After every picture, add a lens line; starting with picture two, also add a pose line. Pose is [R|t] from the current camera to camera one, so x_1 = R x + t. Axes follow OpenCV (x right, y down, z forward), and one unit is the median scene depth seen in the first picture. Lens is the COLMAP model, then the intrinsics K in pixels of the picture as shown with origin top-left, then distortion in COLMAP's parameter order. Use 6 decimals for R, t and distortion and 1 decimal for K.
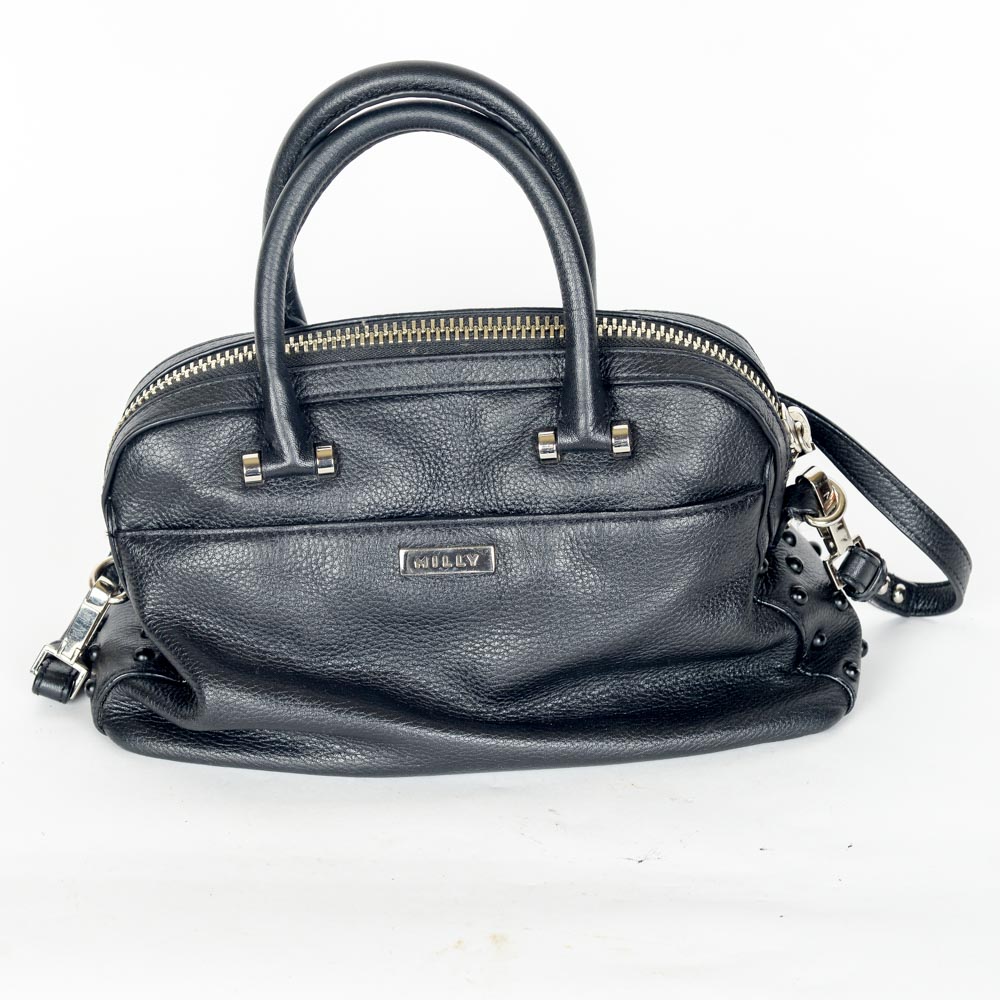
lens RADIAL K [[2685.1, 0, 468.1], [0, 2685.1, 538.0], [0, 0, 1]] dist [0.012312, 0.334127]
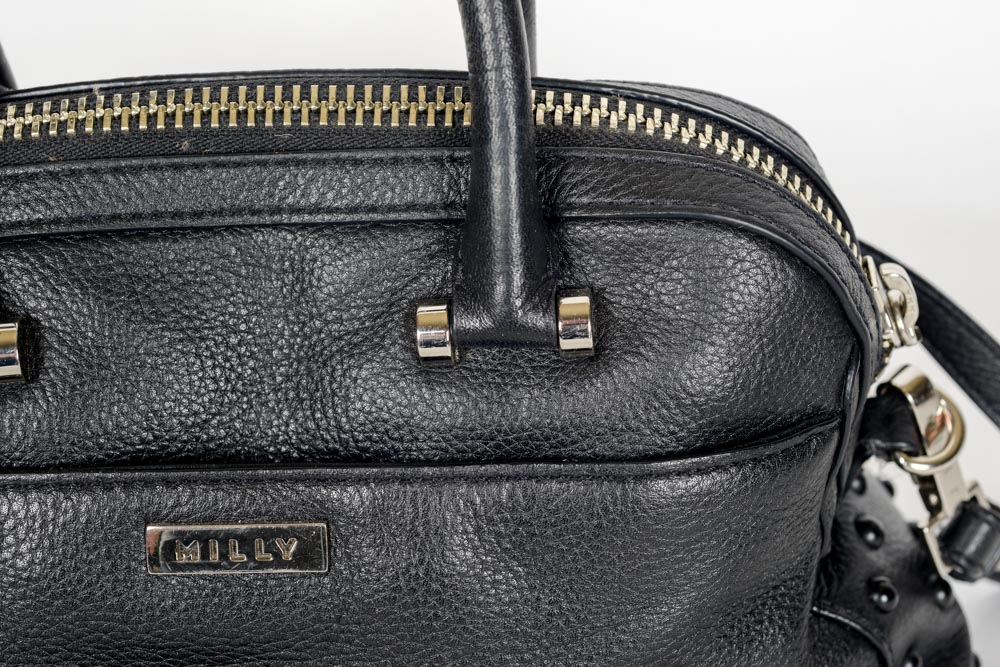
lens RADIAL K [[1931.0, 0, 500.0], [0, 1931.0, 333.5], [0, 0, 1]] dist [0.009709, 0.257478]
pose [[0.999554, 0.020531, 0.021705, 0.033913], [-0.020811, 0.999702, 0.012736, -0.038878], [-0.021437, -0.013182, 0.999683, 0.619938]]
